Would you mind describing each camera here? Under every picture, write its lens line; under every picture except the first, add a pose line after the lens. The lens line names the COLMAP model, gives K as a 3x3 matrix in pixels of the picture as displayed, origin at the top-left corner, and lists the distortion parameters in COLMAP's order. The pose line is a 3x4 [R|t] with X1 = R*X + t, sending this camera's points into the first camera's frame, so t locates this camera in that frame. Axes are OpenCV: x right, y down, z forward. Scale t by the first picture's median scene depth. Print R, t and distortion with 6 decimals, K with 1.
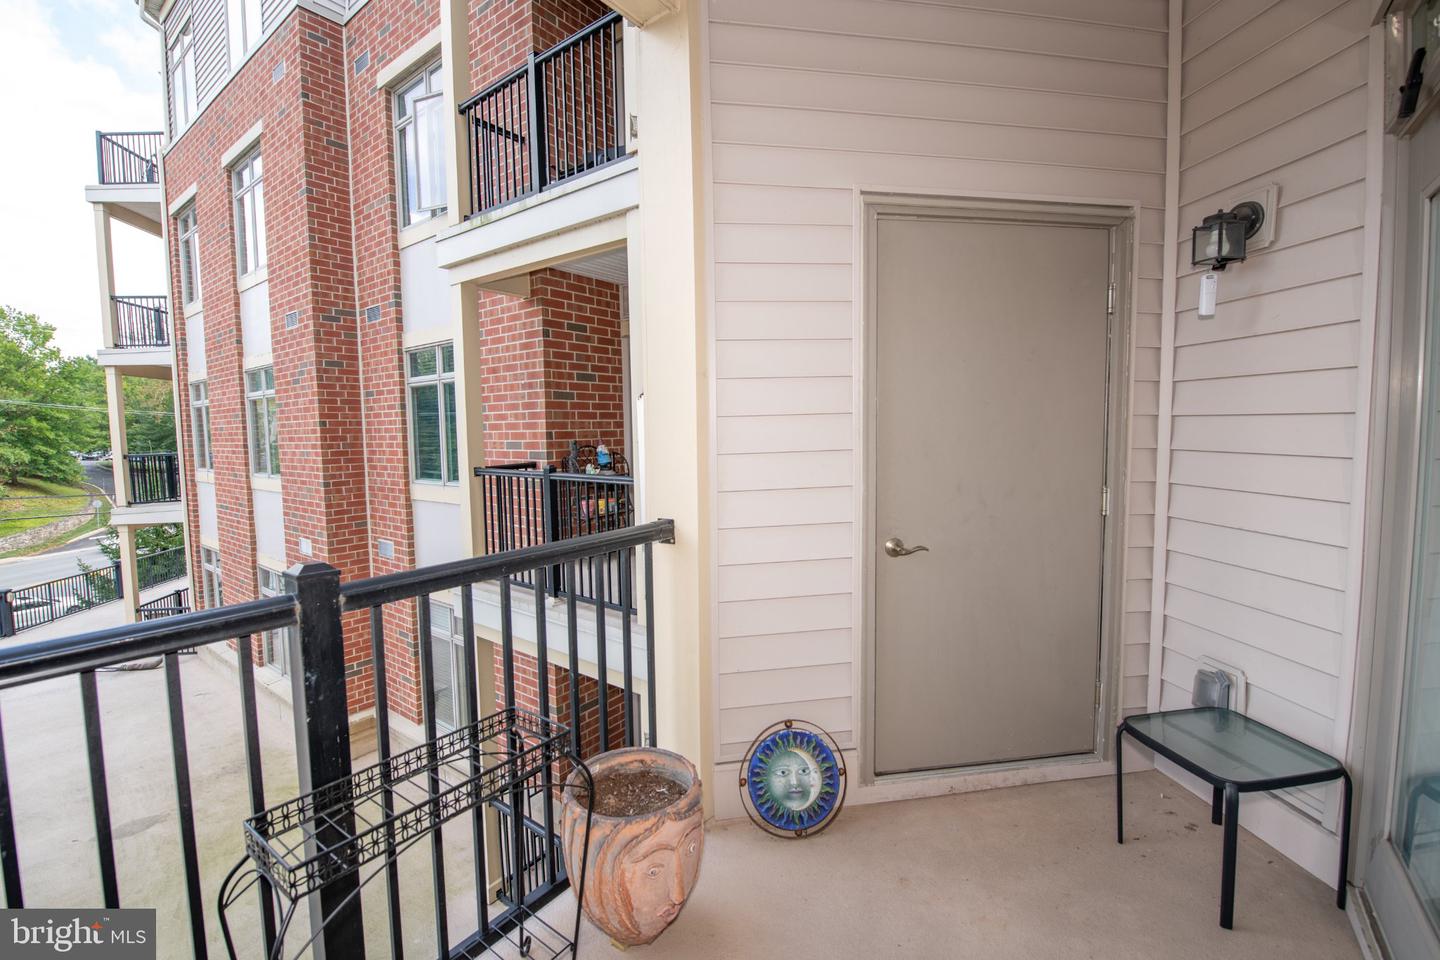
lens RADIAL K [[609.7, 0, 724.9], [0, 609.7, 471.7], [0, 0, 1]] dist [-0.019430, -0.000367]
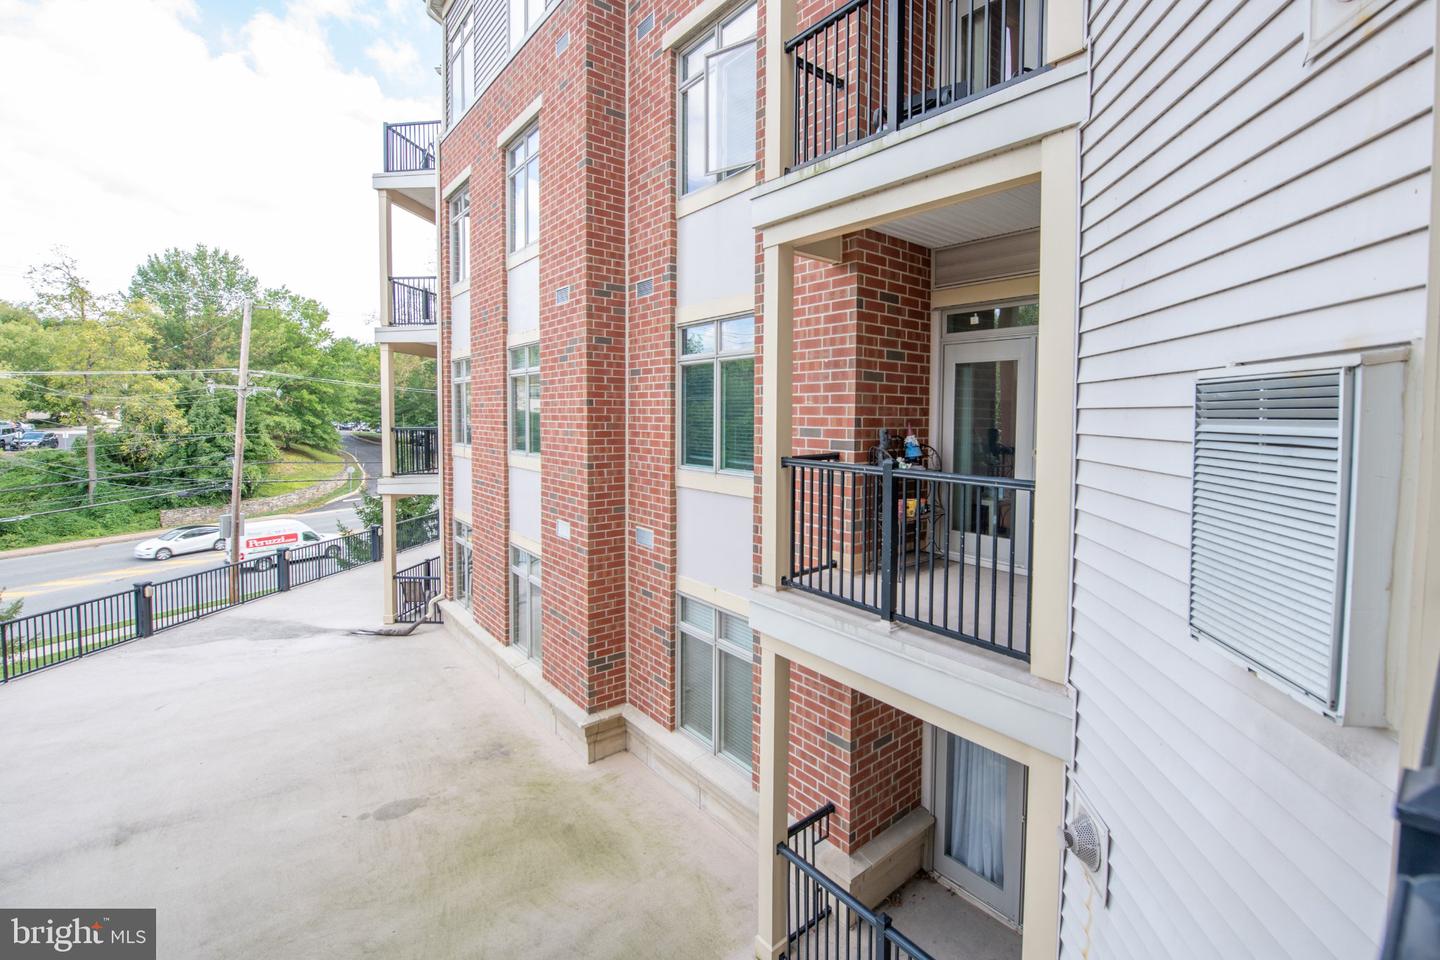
lens RADIAL K [[624.3, 0, 787.1], [0, 624.3, 443.2], [0, 0, 1]] dist [-0.016610, -0.000166]
pose [[0.981183, 0.034819, -0.189916, -0.163479], [-0.040004, 0.998922, -0.023535, -0.004209], [0.188892, 0.030689, 0.981518, 0.089340]]
